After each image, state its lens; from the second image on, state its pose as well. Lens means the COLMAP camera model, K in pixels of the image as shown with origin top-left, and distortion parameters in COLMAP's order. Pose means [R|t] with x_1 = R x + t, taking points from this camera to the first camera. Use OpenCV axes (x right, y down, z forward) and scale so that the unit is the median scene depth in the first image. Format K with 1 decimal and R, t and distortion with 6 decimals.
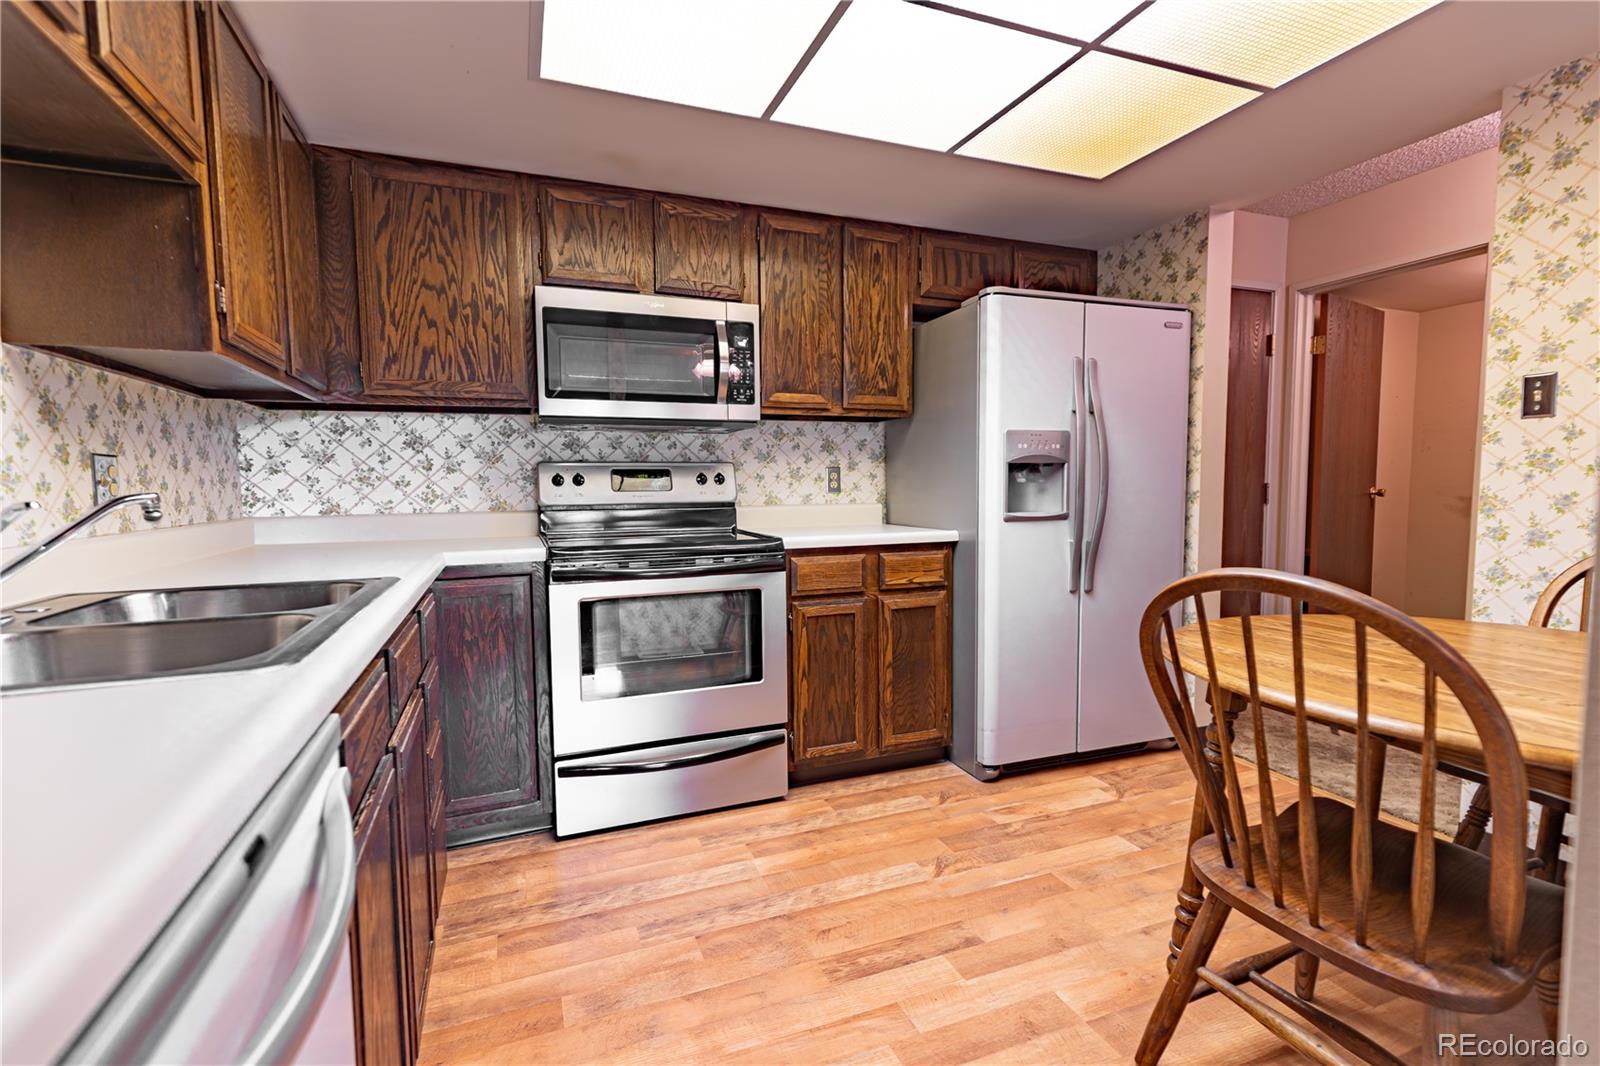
lens RADIAL K [[735.9, 0, 801.5], [0, 735.9, 534.1], [0, 0, 1]] dist [0.015263, -0.001630]
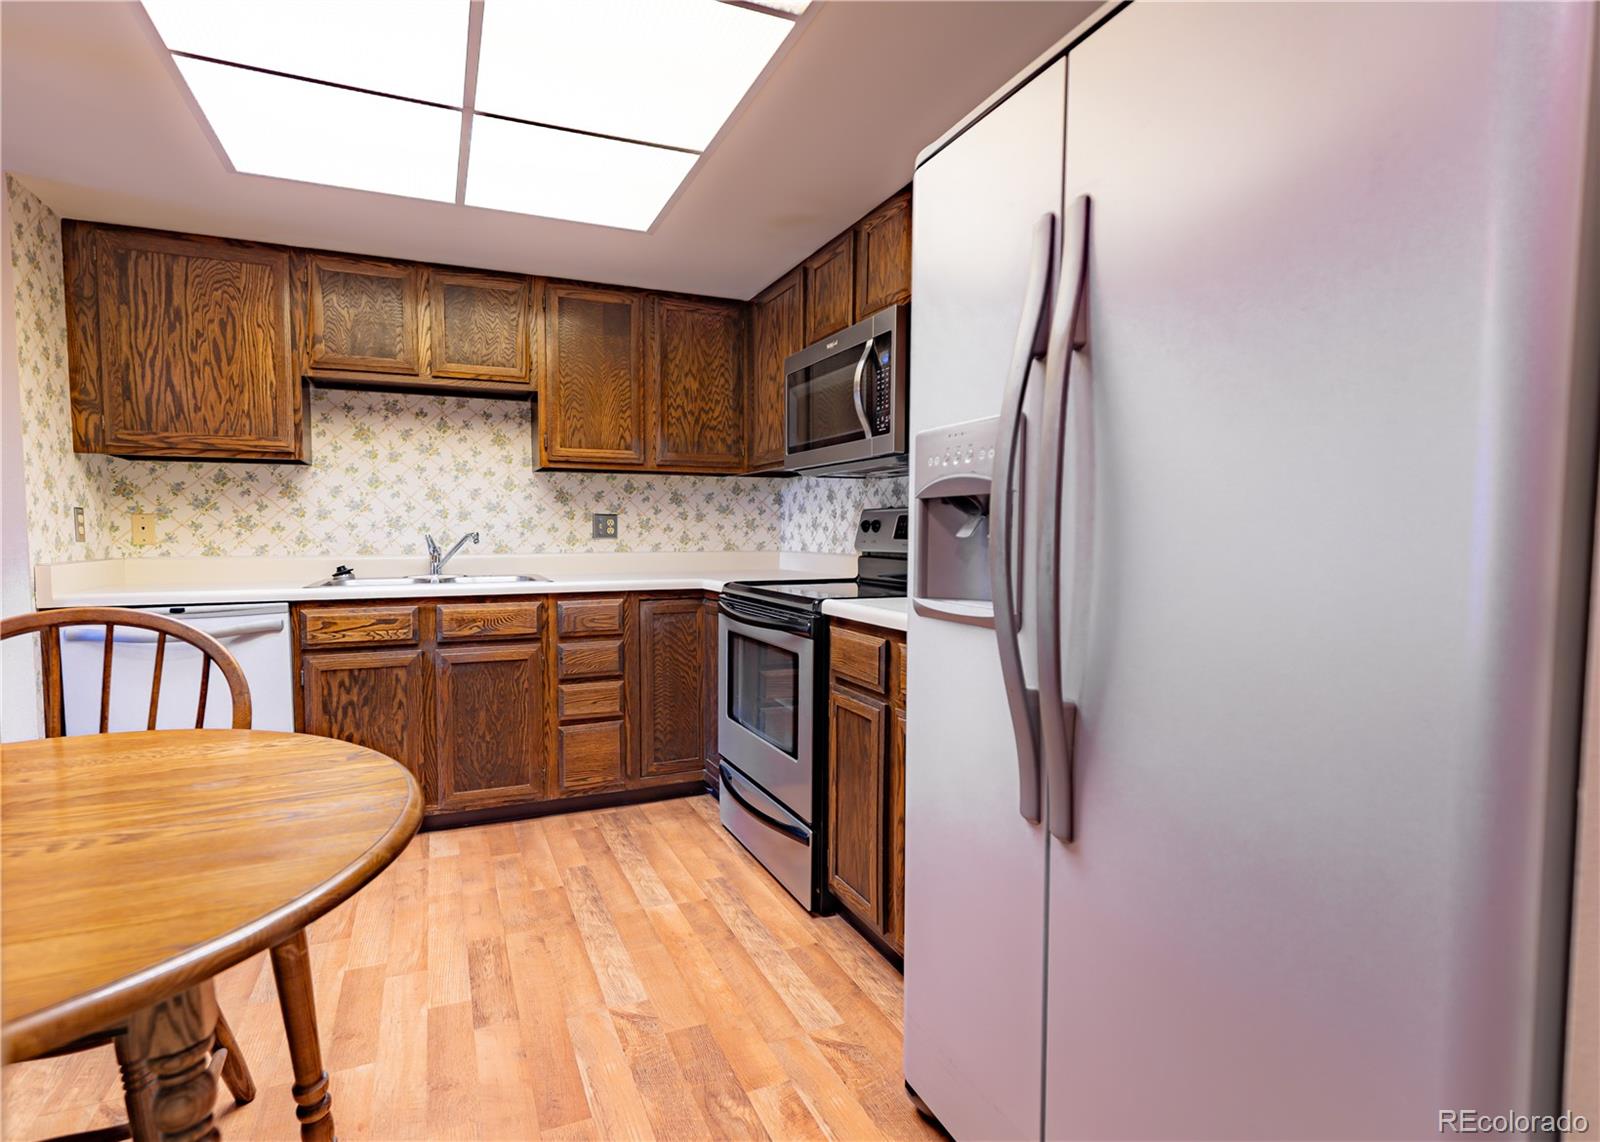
lens RADIAL K [[783.7, 0, 745.4], [0, 783.7, 573.9], [0, 0, 1]] dist [0.012739, -0.001307]
pose [[0.001288, 0.066164, -0.997808, 0.885005], [-0.072244, 0.995208, 0.065898, -0.078157], [0.997386, 0.072001, 0.006062, 0.956155]]
